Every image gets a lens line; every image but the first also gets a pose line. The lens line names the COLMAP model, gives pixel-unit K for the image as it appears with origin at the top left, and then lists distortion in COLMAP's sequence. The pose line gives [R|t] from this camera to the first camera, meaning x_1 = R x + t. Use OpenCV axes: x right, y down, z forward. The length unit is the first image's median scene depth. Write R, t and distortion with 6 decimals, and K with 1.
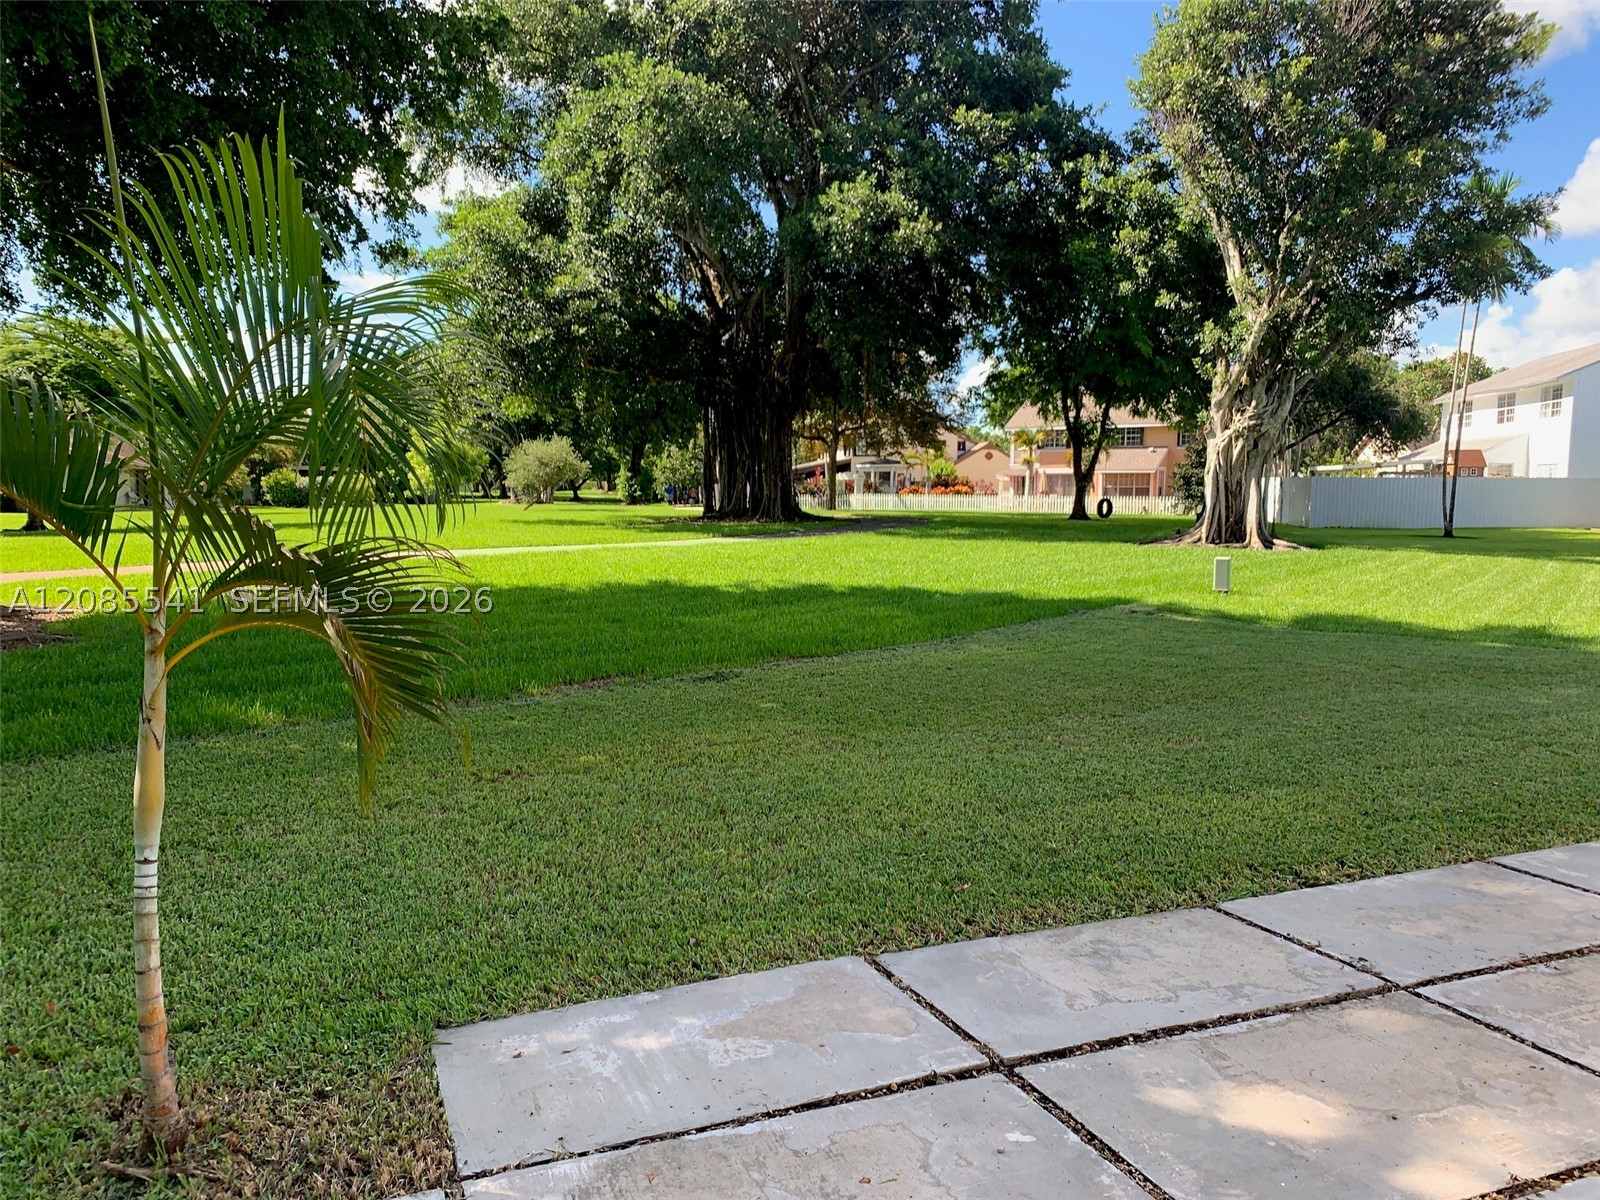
lens RADIAL K [[1269.7, 0, 800.0], [0, 1269.7, 600.0], [0, 0, 1]] dist [0.006741, 0.007701]
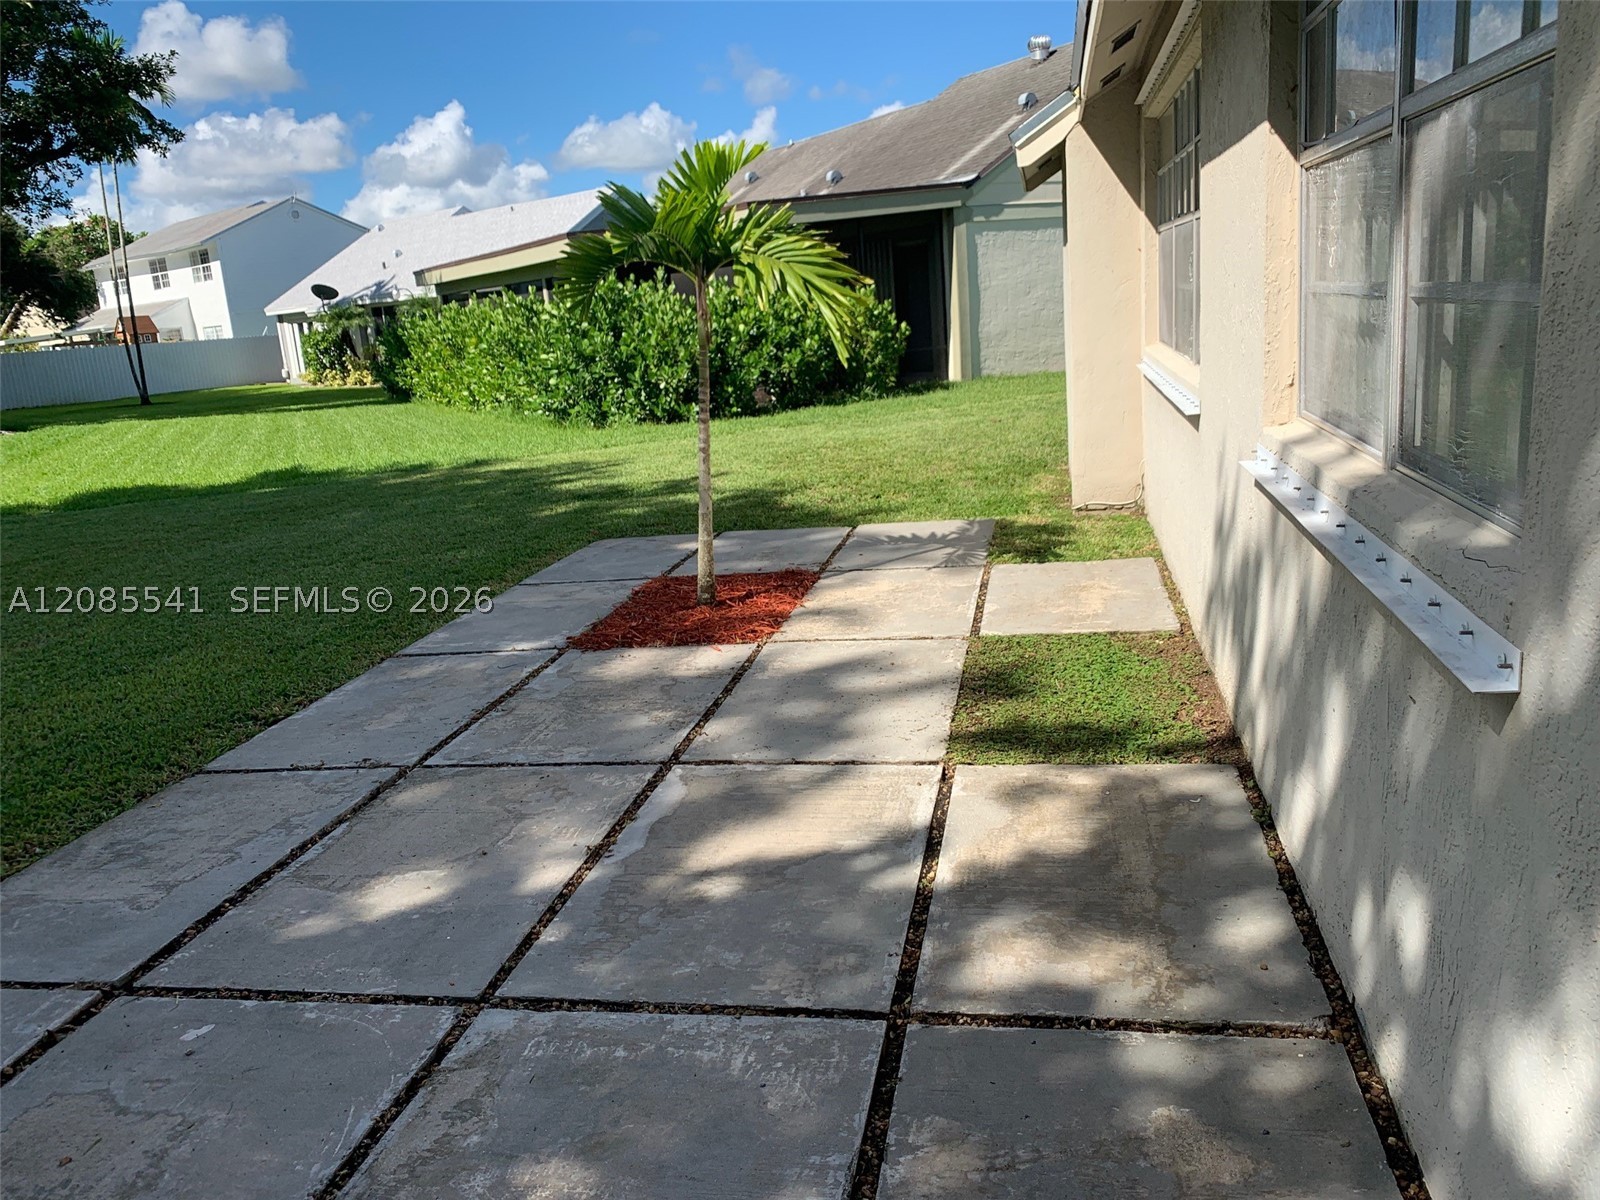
lens RADIAL K [[1269.7, 0, 800.0], [0, 1269.7, 600.0], [0, 0, 1]] dist [0.006741, 0.007701]
pose [[0.530170, -0.233140, 0.815209, -0.213502], [0.157712, 0.971791, 0.175353, 0.016537], [-0.833095, 0.035601, 0.551983, 0.082324]]
